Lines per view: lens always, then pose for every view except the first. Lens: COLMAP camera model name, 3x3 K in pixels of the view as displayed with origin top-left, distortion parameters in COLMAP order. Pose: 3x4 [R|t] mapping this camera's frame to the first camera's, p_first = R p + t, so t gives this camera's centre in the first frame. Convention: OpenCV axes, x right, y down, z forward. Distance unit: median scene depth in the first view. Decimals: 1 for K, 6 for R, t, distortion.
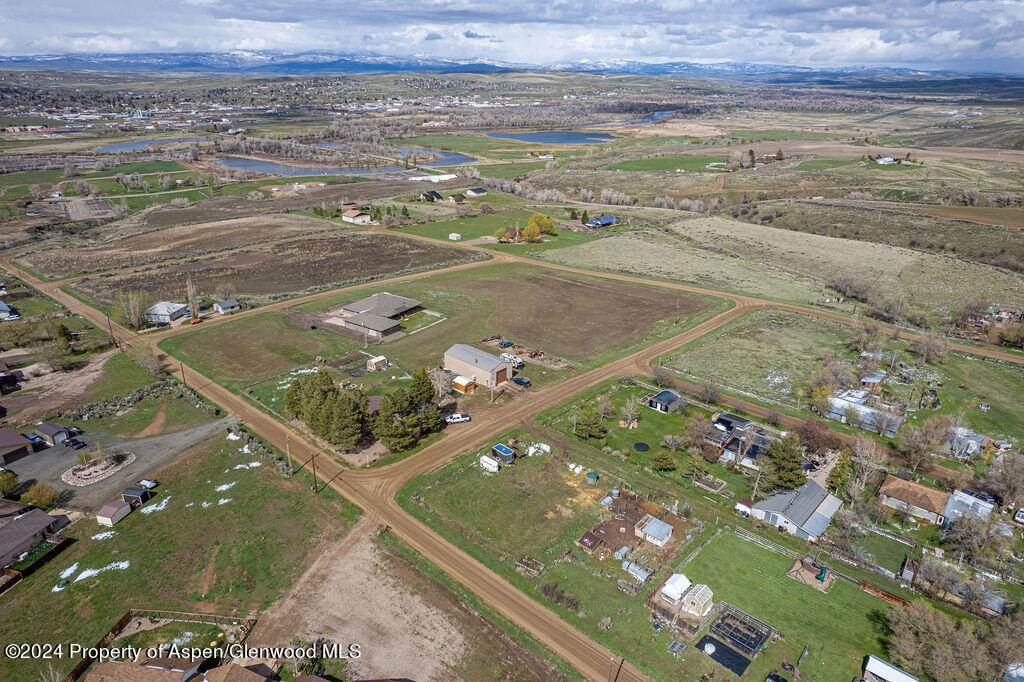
lens RADIAL K [[654.1, 0, 509.9], [0, 654.1, 343.4], [0, 0, 1]] dist [-0.061633, 0.049329]
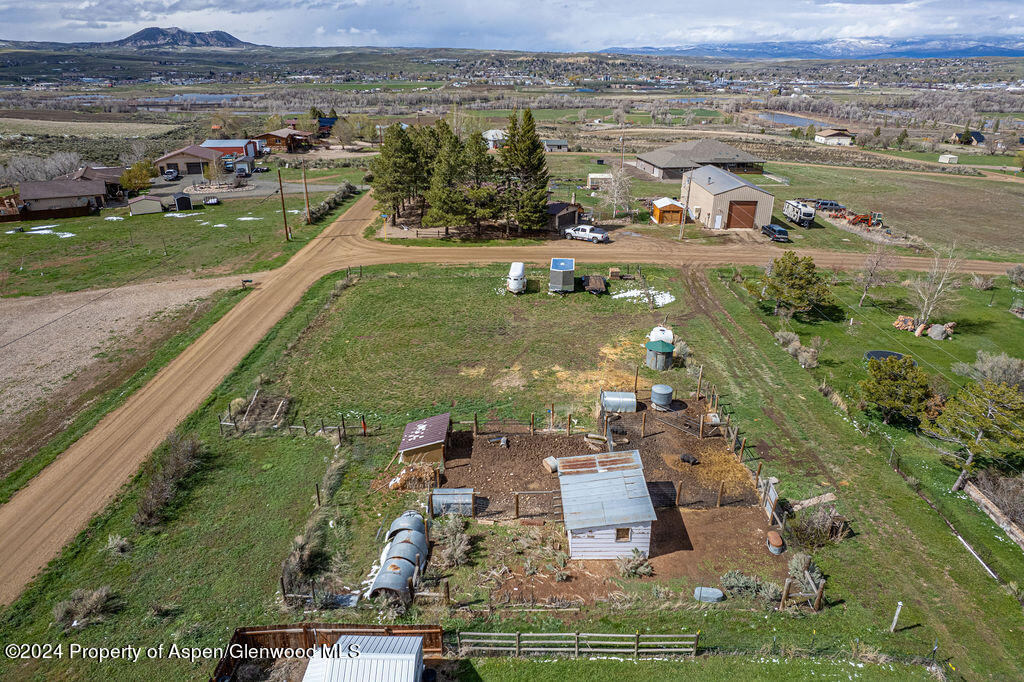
lens RADIAL K [[654.1, 0, 512.0], [0, 654.1, 342.8], [0, 0, 1]] dist [-0.061633, 0.049329]
pose [[0.678977, 0.291917, -0.673628, 0.226031], [-0.285265, 0.950353, 0.124307, 0.127328], [0.676472, 0.107761, 0.728542, 0.483352]]
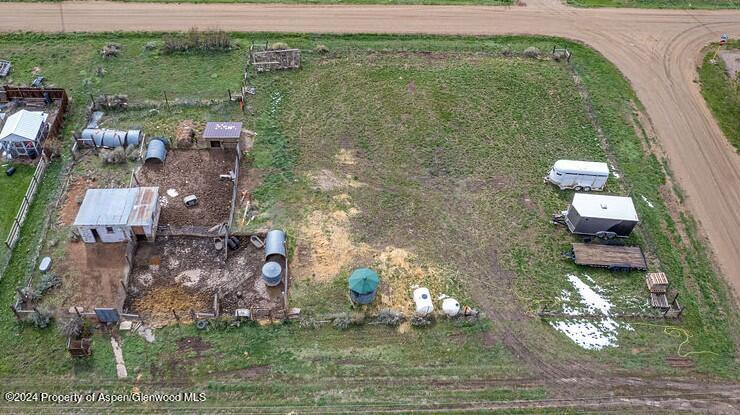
lens RADIAL K [[625.3, 0, 339.5], [0, 625.3, 206.0], [0, 0, 1]] dist [-0.041705, -0.001732]
pose [[-0.709507, 0.532824, -0.461193, 0.191721], [-0.293041, 0.372106, 0.880718, -0.073737], [0.640880, 0.760024, -0.107872, 0.712901]]
